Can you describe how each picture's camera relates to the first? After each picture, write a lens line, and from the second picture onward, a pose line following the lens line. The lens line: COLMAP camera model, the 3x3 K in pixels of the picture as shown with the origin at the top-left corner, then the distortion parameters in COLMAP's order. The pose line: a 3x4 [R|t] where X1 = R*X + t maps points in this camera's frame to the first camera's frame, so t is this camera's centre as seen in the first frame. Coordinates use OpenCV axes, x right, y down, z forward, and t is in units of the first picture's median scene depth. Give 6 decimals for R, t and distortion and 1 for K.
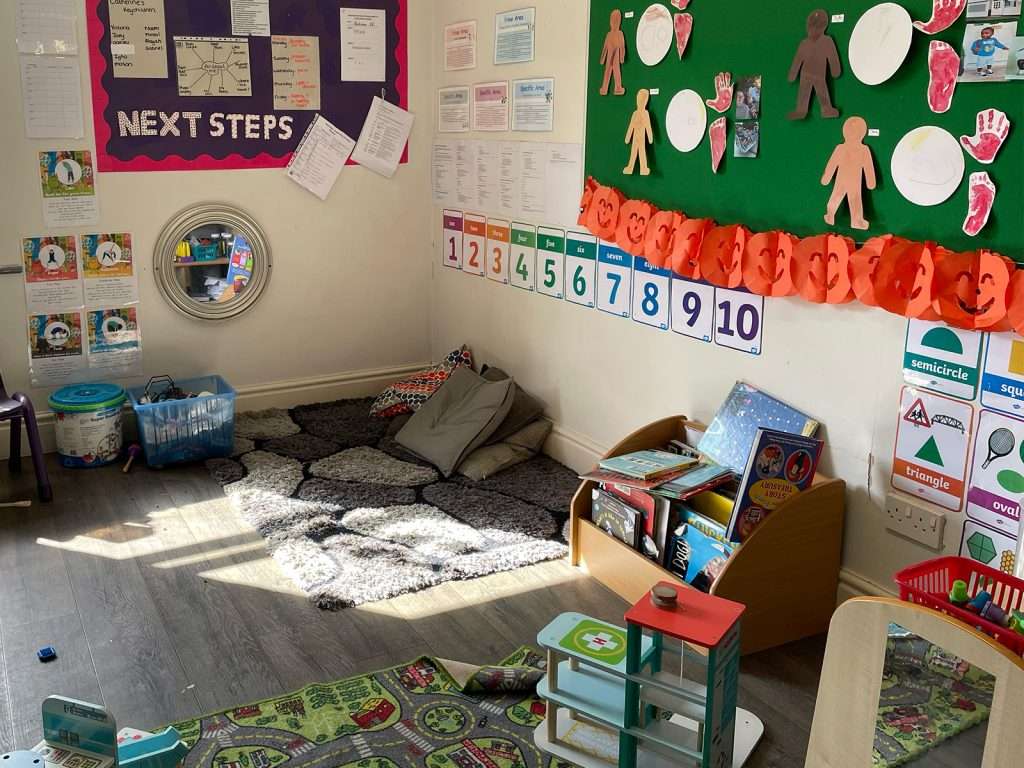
lens RADIAL K [[962.0, 0, 418.6], [0, 962.0, 325.3], [0, 0, 1]] dist [0.085964, -0.146078]
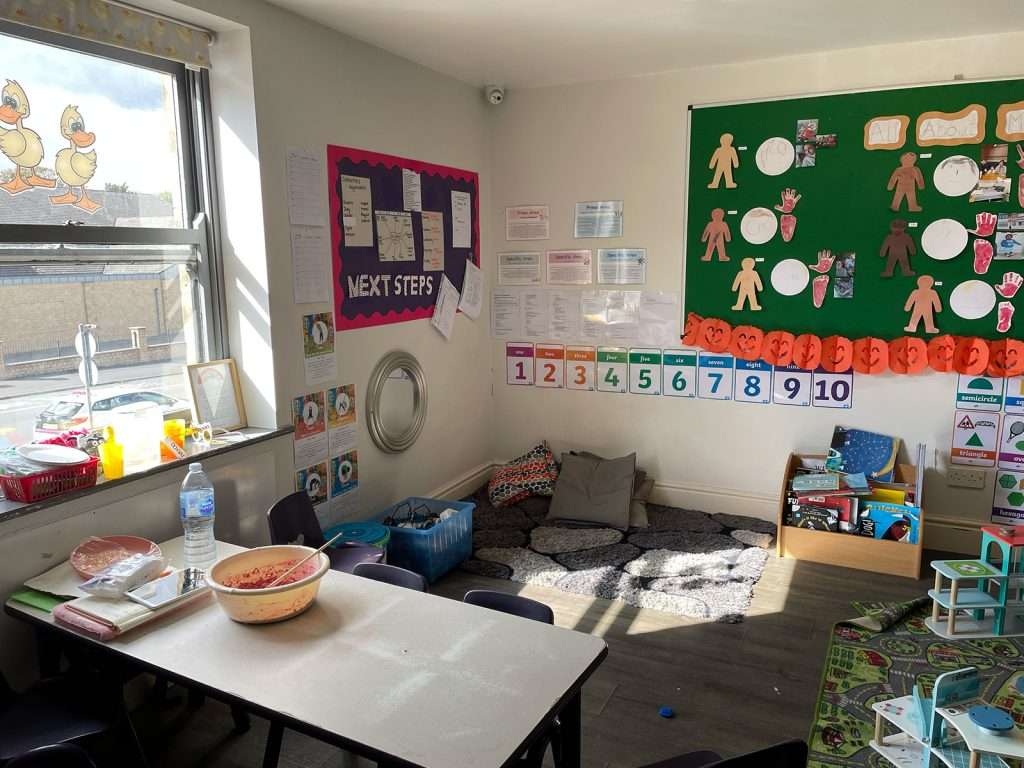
lens RADIAL K [[767.6, 0, 512.0], [0, 767.6, 384.0], [0, 0, 1]] dist [0.070938, -0.096906]
pose [[0.772594, -0.106970, 0.625824, -0.848665], [0.138415, 0.990373, -0.001595, -0.081403], [-0.619629, 0.087856, 0.779962, 0.235789]]
